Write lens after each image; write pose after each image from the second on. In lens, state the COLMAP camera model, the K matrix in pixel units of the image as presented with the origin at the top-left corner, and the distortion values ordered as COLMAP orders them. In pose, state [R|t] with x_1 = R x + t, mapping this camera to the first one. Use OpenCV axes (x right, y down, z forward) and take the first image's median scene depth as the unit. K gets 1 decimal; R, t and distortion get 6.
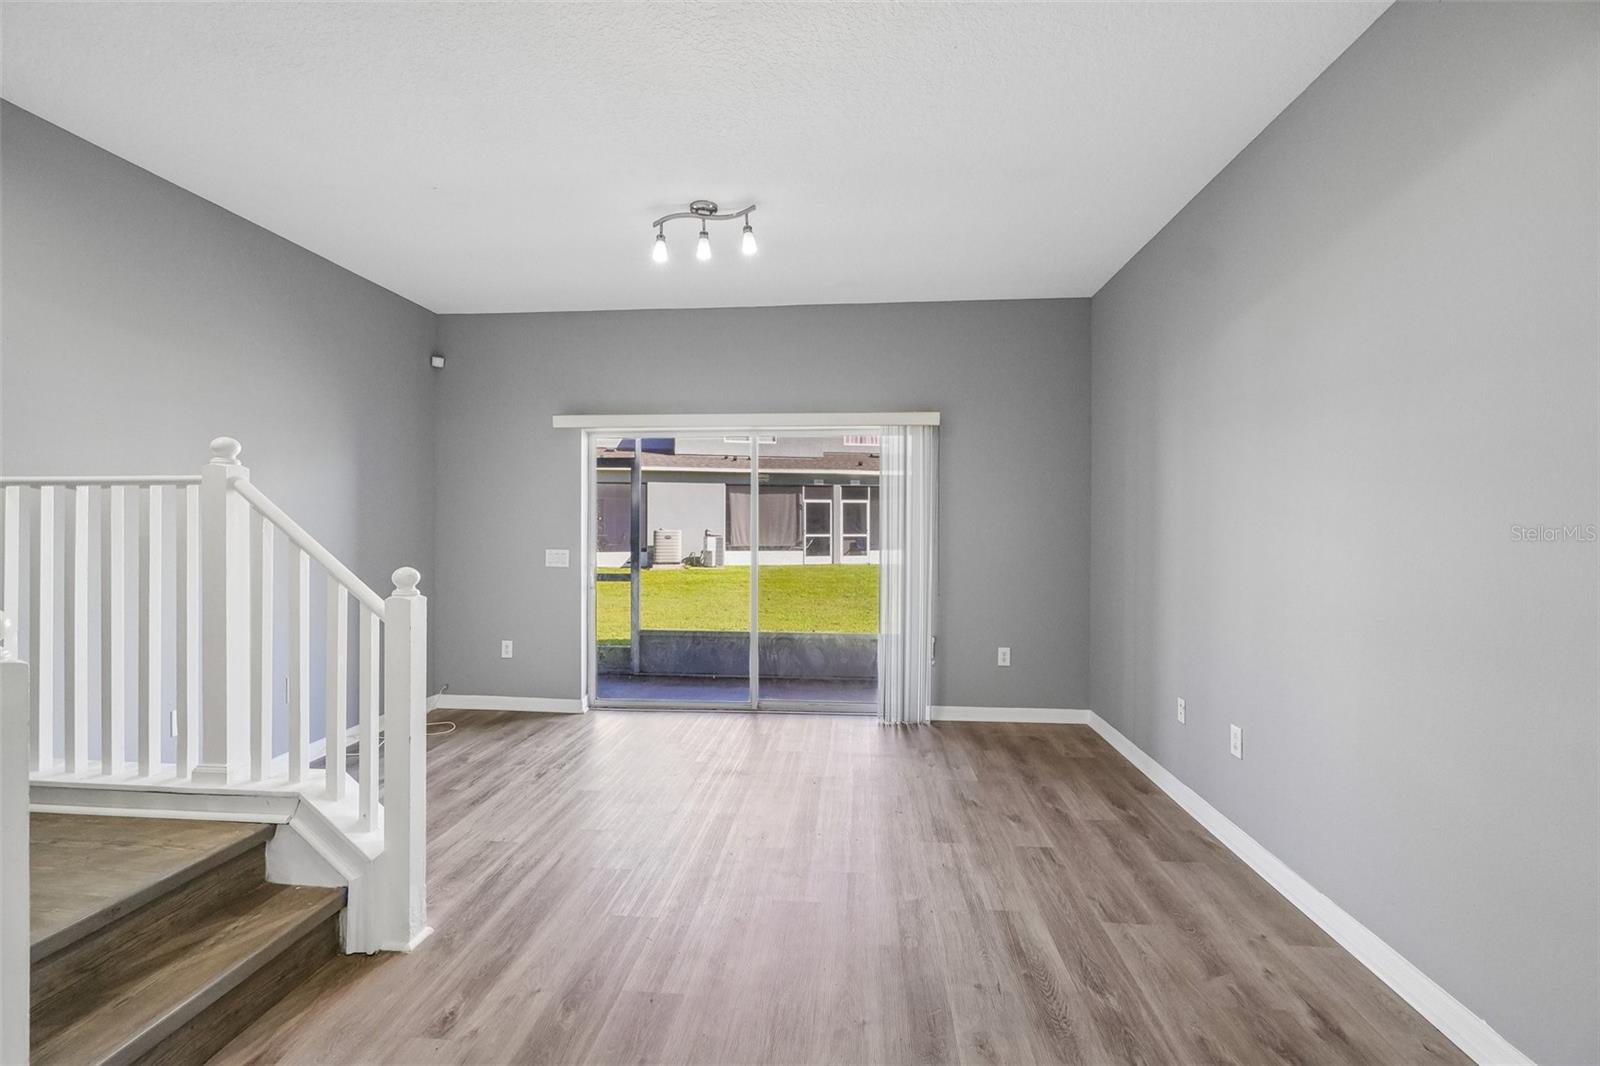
lens RADIAL K [[693.1, 0, 799.2], [0, 693.1, 525.5], [0, 0, 1]] dist [-0.000989, -0.001575]
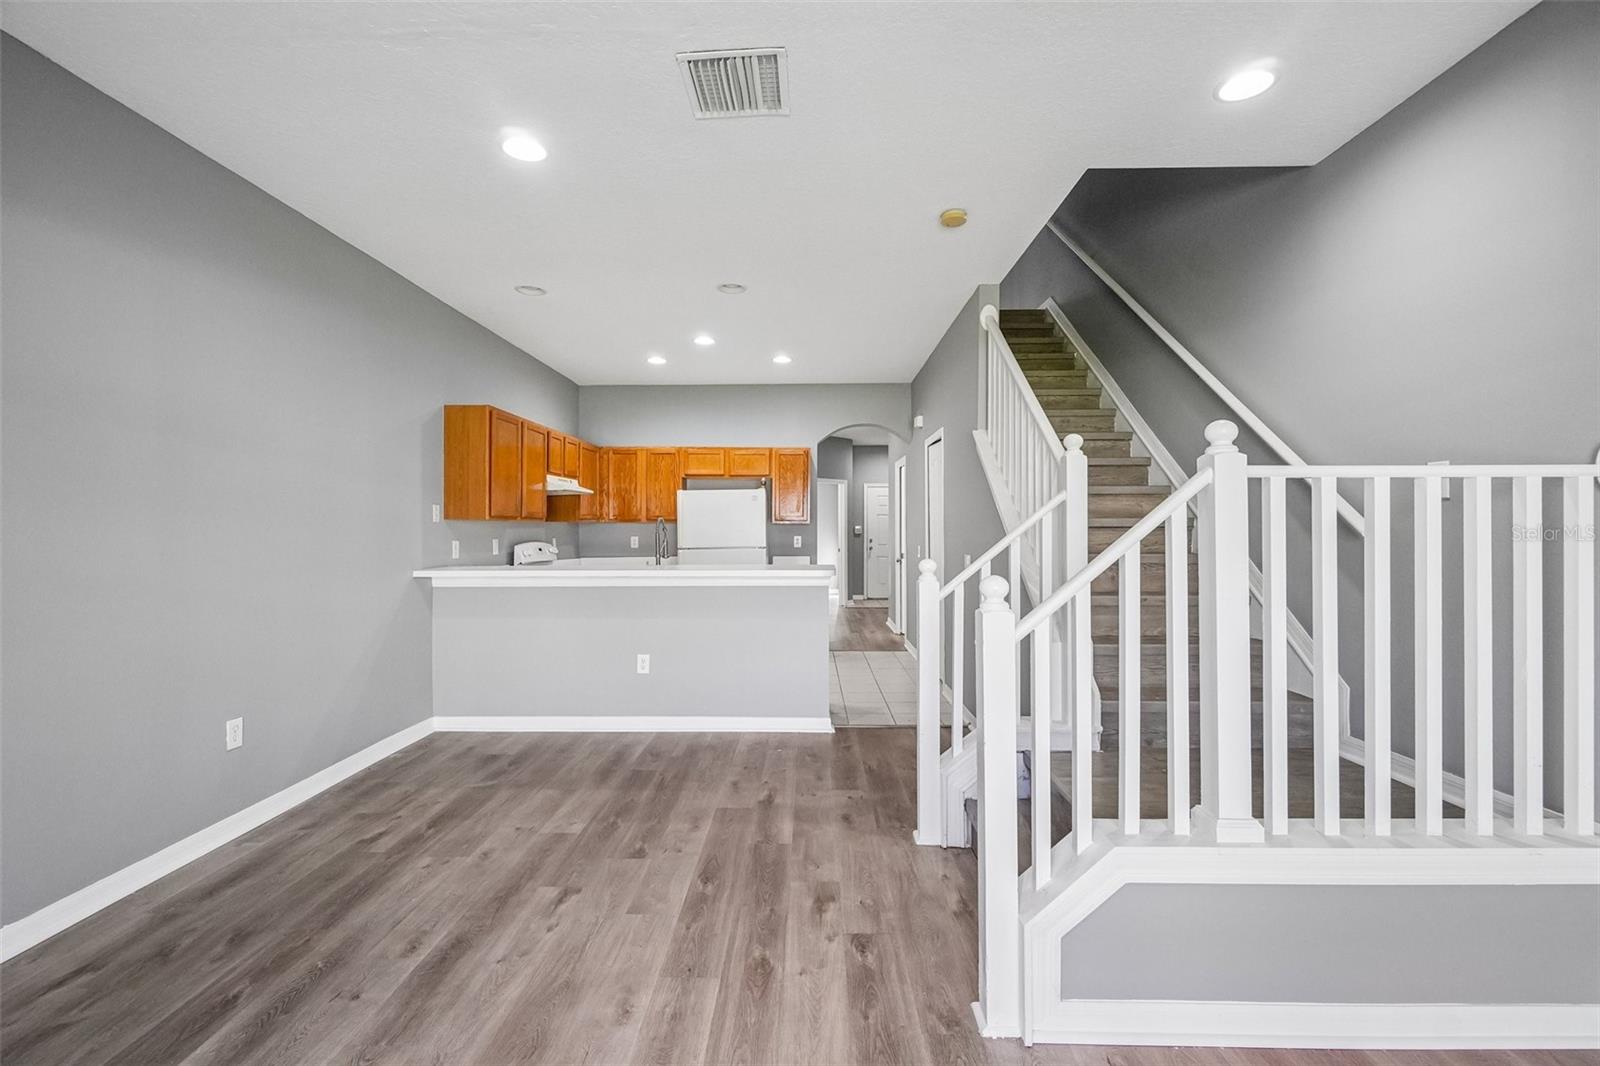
lens RADIAL K [[693.1, 0, 799.0], [0, 693.1, 527.2], [0, 0, 1]] dist [-0.000989, -0.001575]
pose [[-0.997765, -0.001181, -0.066810, -0.168650], [-0.000942, 0.999993, -0.003607, 0.002434], [0.066814, -0.003536, -0.997759, 1.134137]]
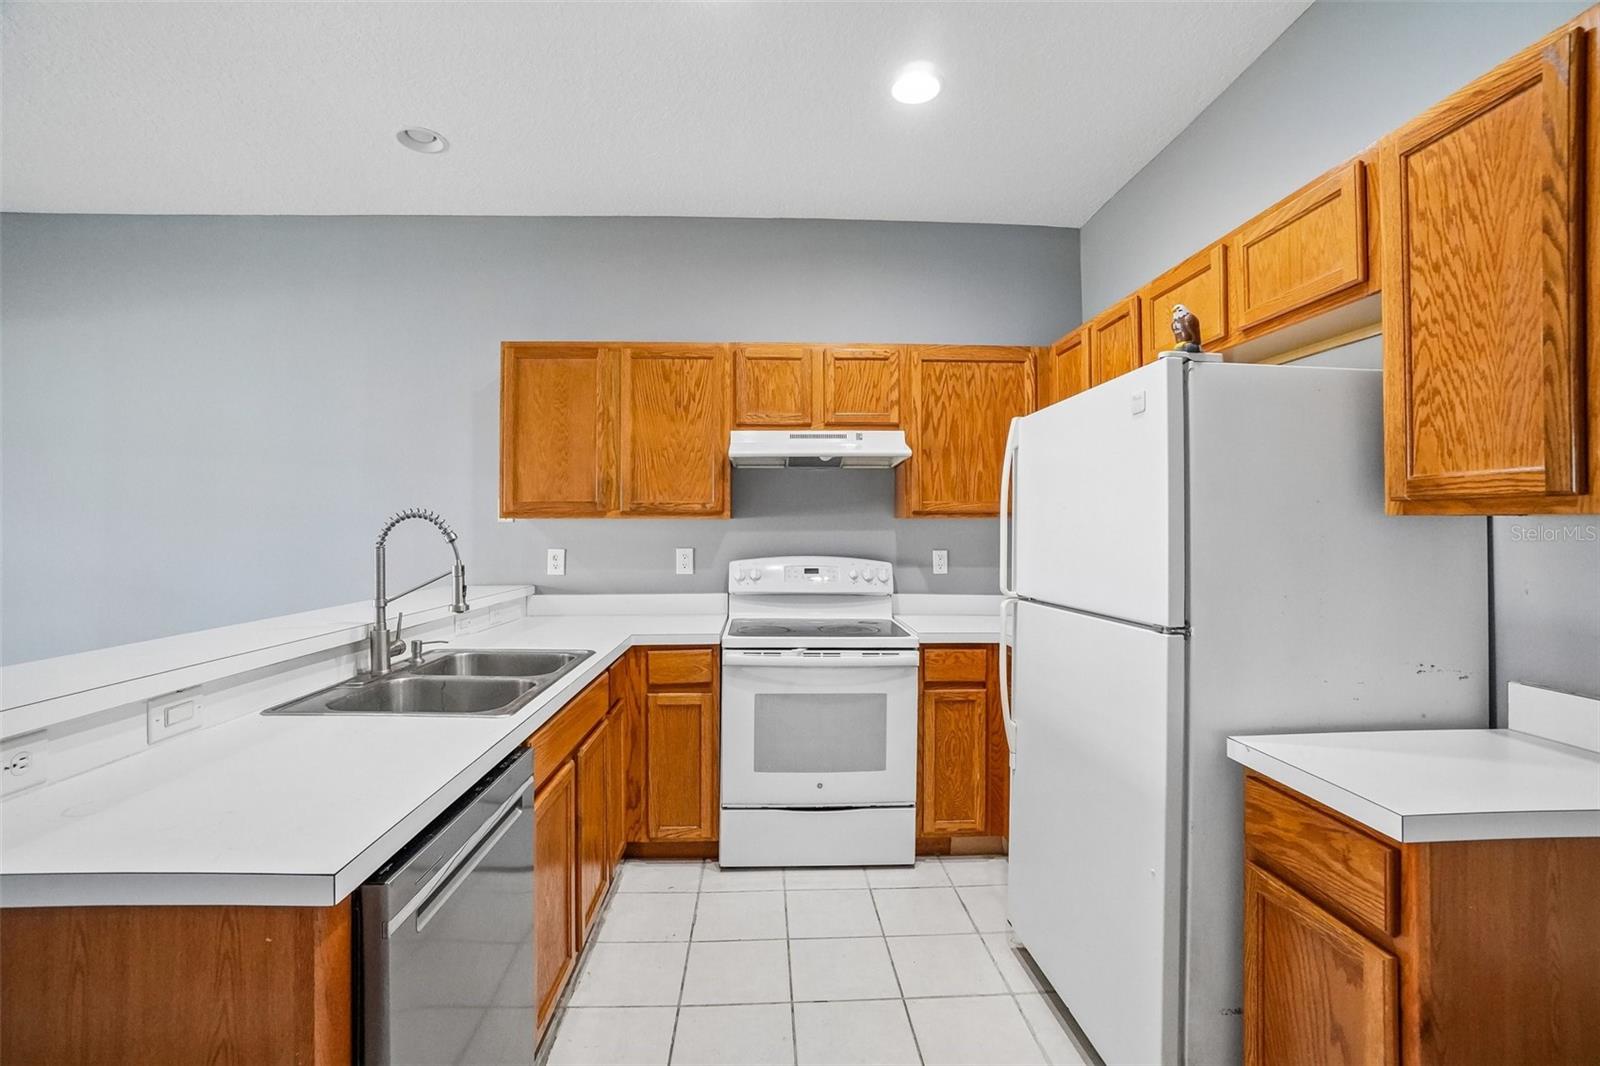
lens RADIAL K [[714.6, 0, 802.2], [0, 714.6, 512.4], [0, 0, 1]] dist [-0.031665, 0.001665]
pose [[-0.131547, 0.016252, 0.991177, -0.581469], [-0.002770, 0.999856, -0.016762, -0.009705], [-0.991306, -0.004951, -0.131483, -0.481559]]
